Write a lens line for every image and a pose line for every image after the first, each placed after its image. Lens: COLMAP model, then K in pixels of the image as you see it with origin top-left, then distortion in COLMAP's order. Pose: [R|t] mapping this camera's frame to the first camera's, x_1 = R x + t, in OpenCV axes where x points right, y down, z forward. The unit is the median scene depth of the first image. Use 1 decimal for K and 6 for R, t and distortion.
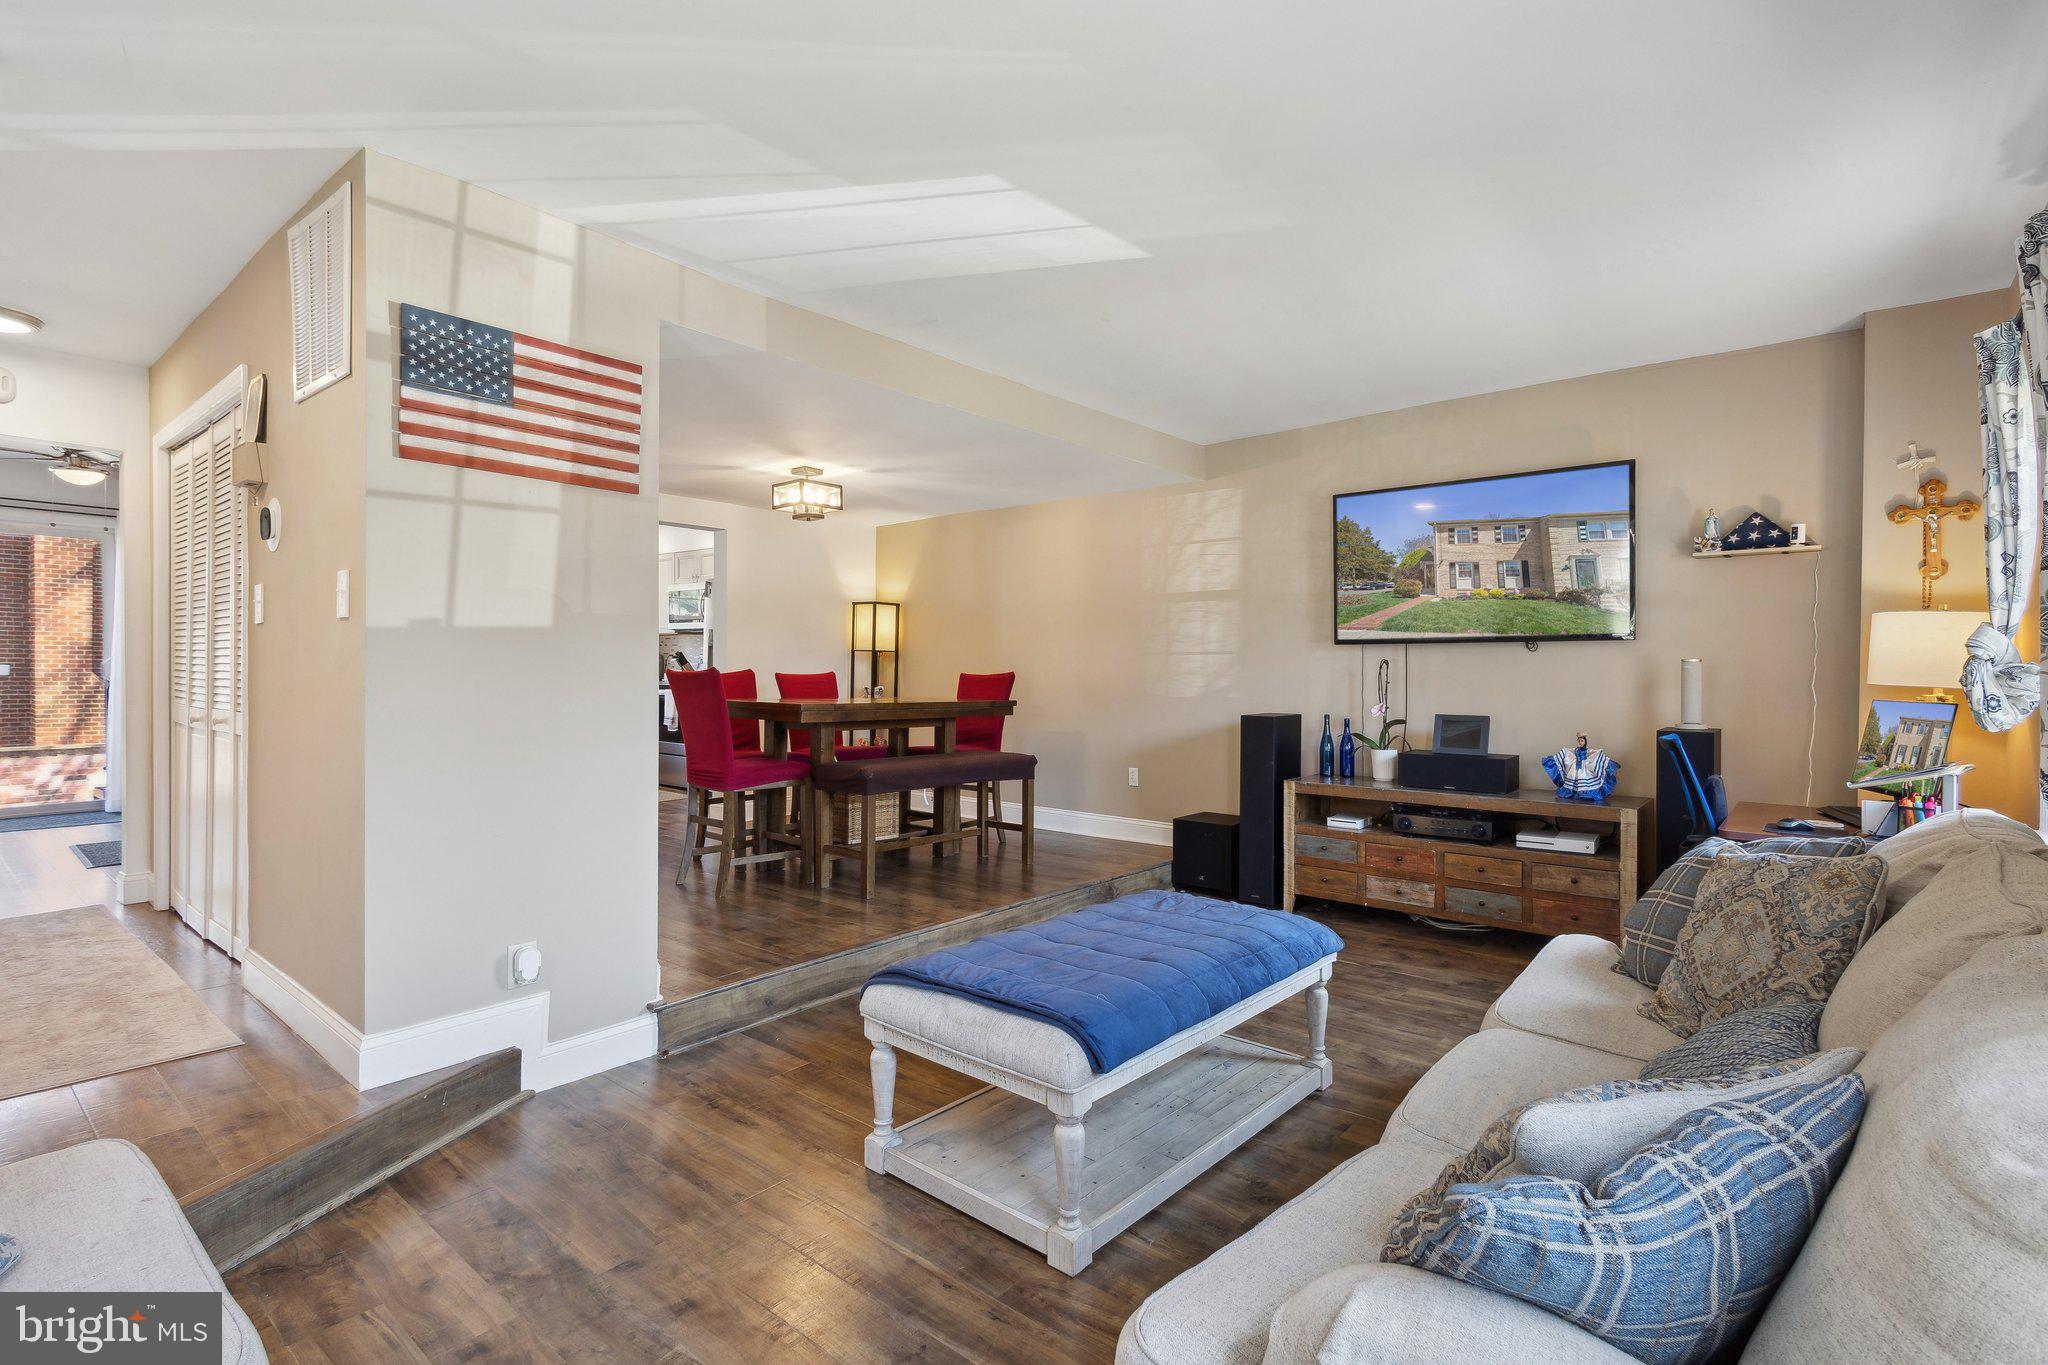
lens RADIAL K [[959.3, 0, 1044.9], [0, 959.3, 680.4], [0, 0, 1]] dist [0.001138, 0.000085]
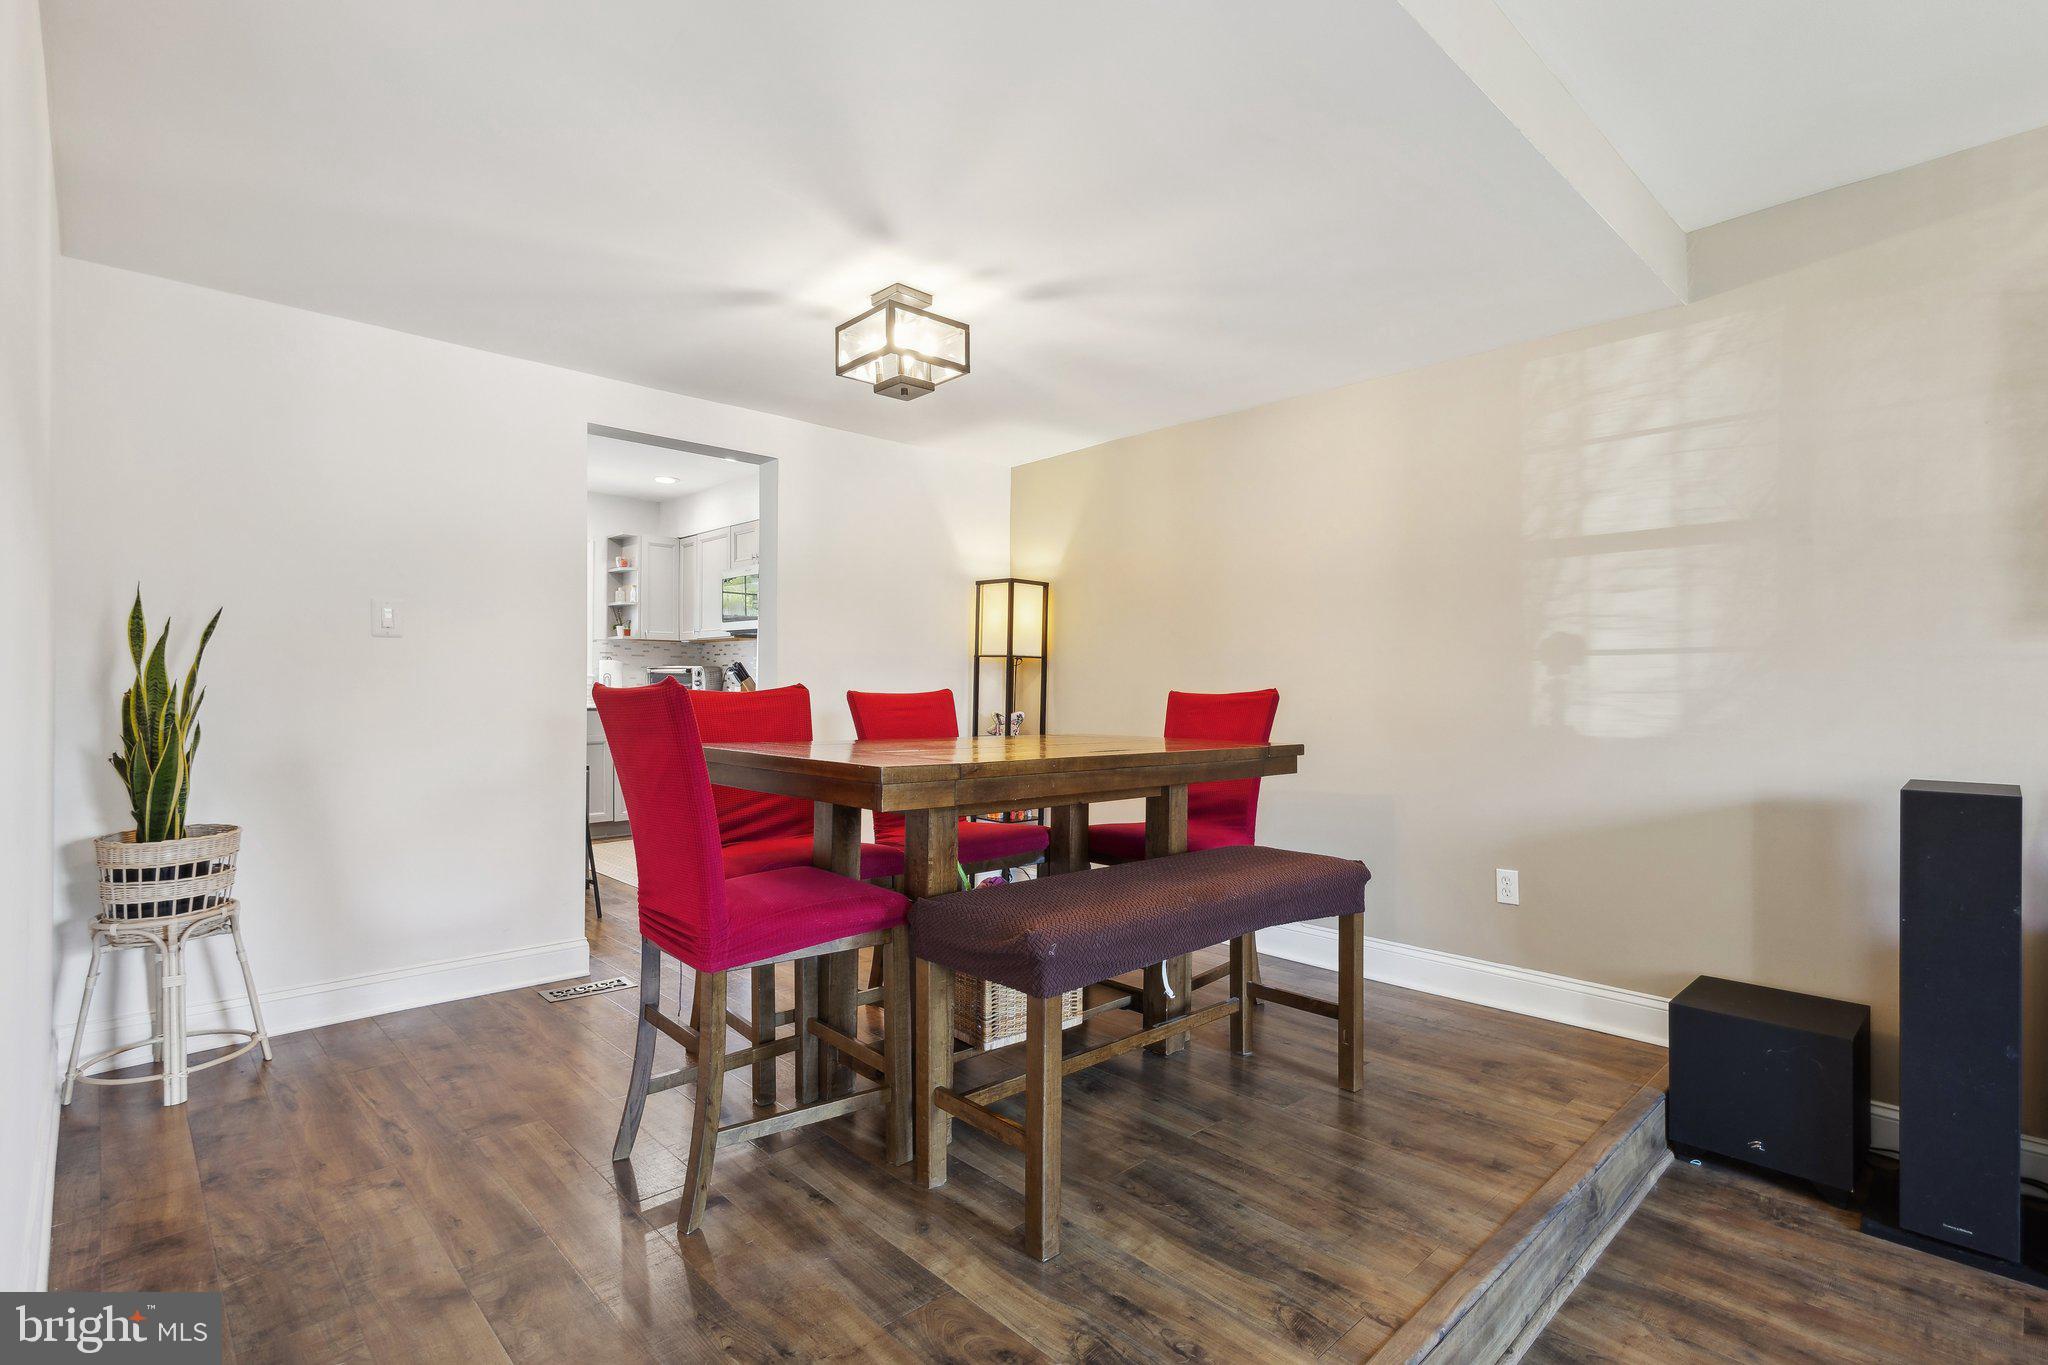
lens RADIAL K [[954.7, 0, 1024.0], [0, 954.7, 682.5], [0, 0, 1]] dist [0.050926, -0.019967]
pose [[0.991795, -0.003985, -0.127779, -0.128771], [0.002023, 0.999878, -0.015486, -0.005281], [0.127825, 0.015100, 0.991682, 0.546889]]
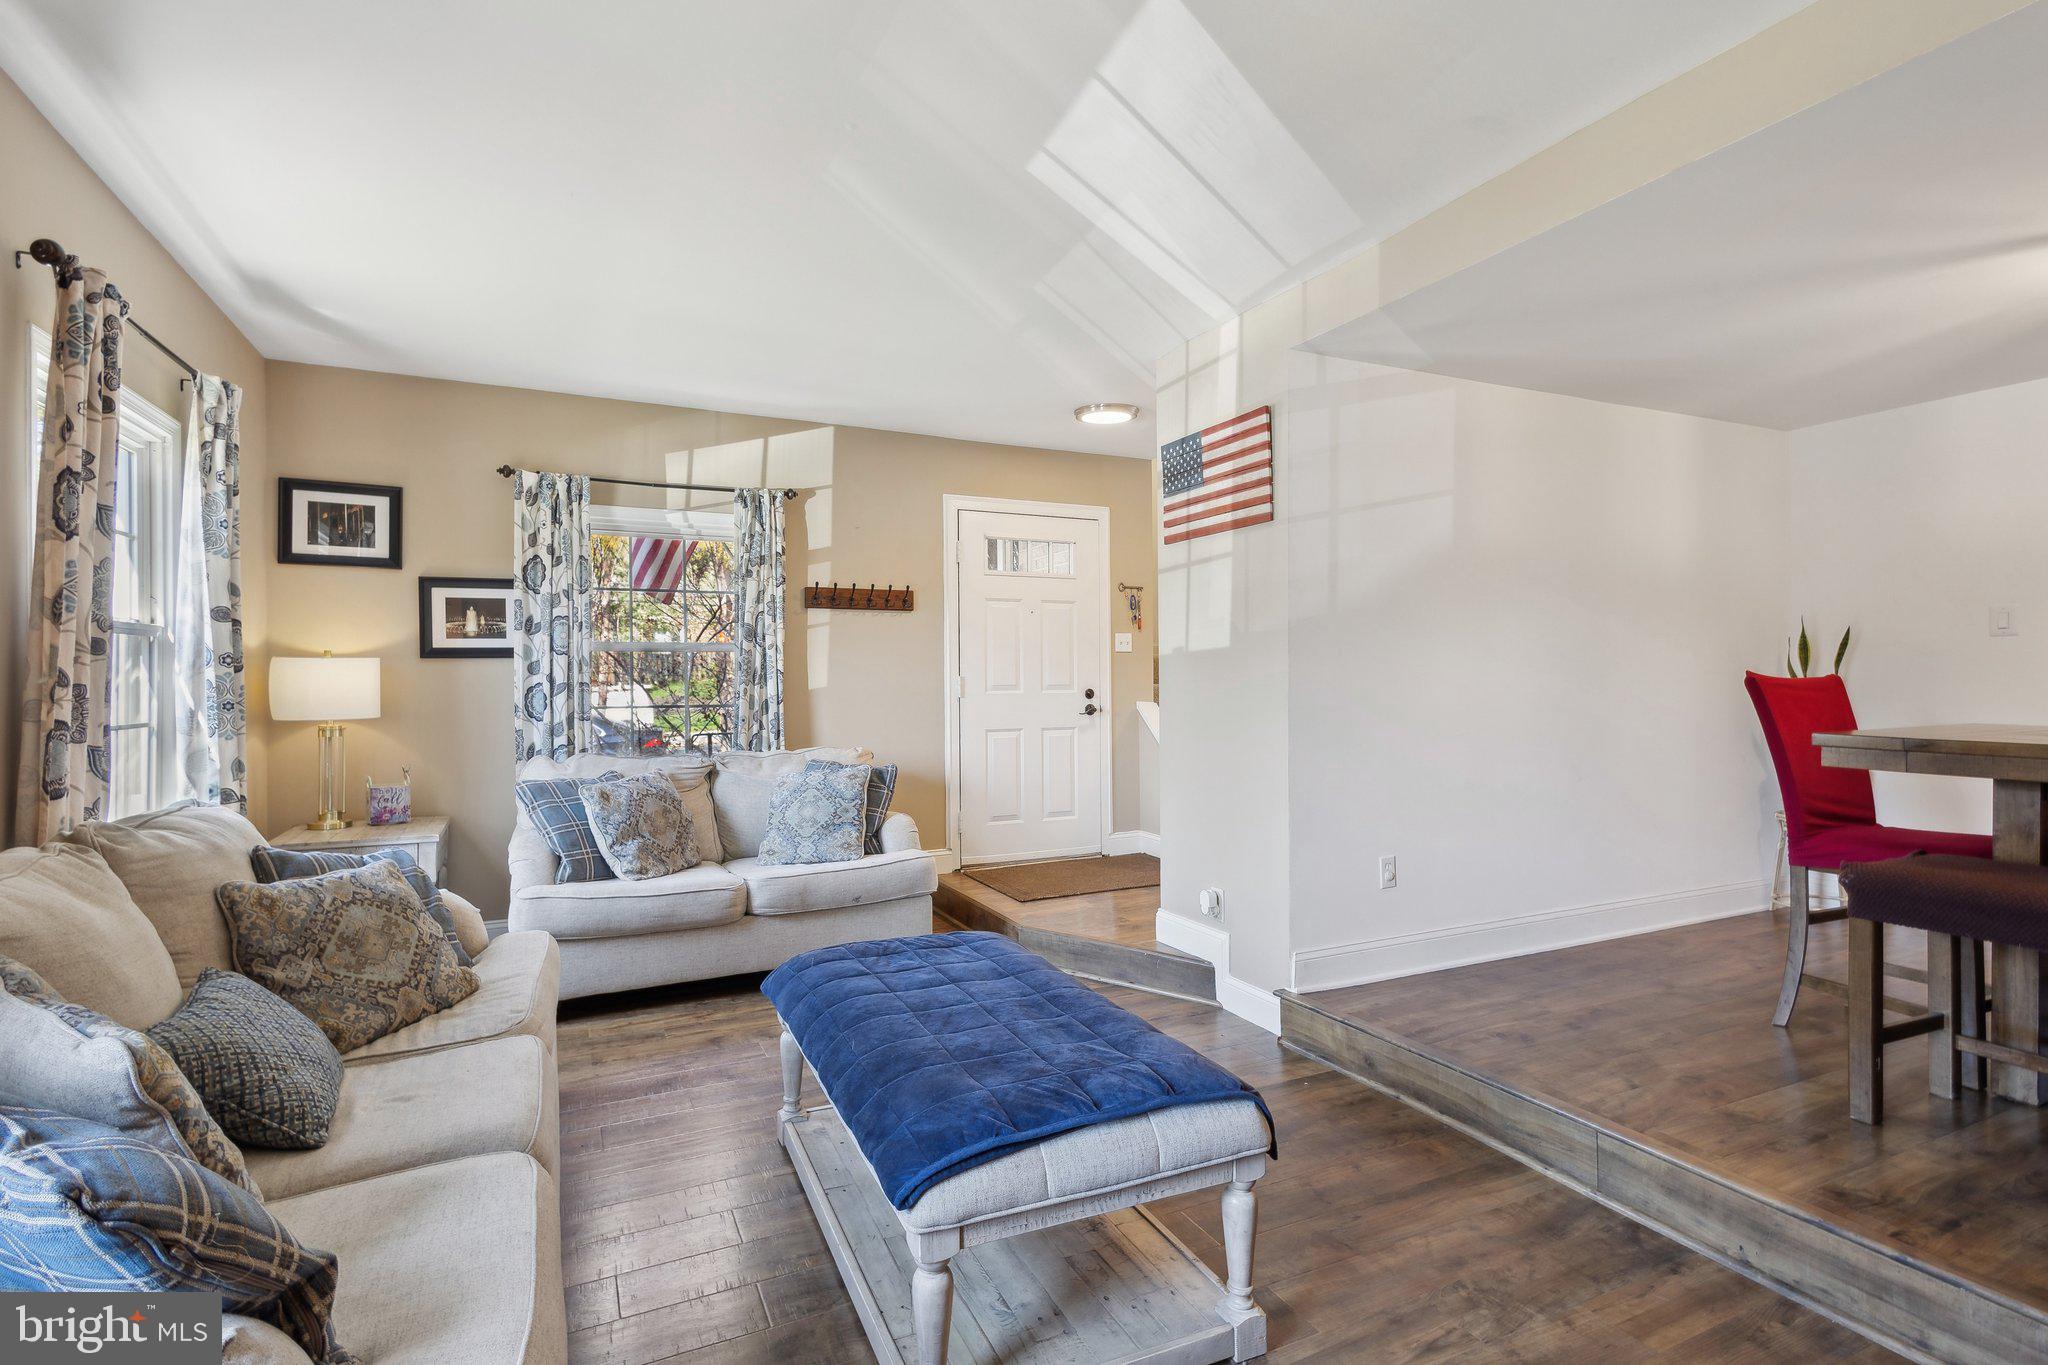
lens RADIAL K [[984.1, 0, 1024.0], [0, 984.1, 682.5], [0, 0, 1]] dist [0.001994, 0.000179]
pose [[-0.428860, -0.001474, -0.903370, 0.447028], [-0.003745, 0.999993, 0.000146, -0.003780], [0.903363, 0.003445, -0.428863, 0.758357]]
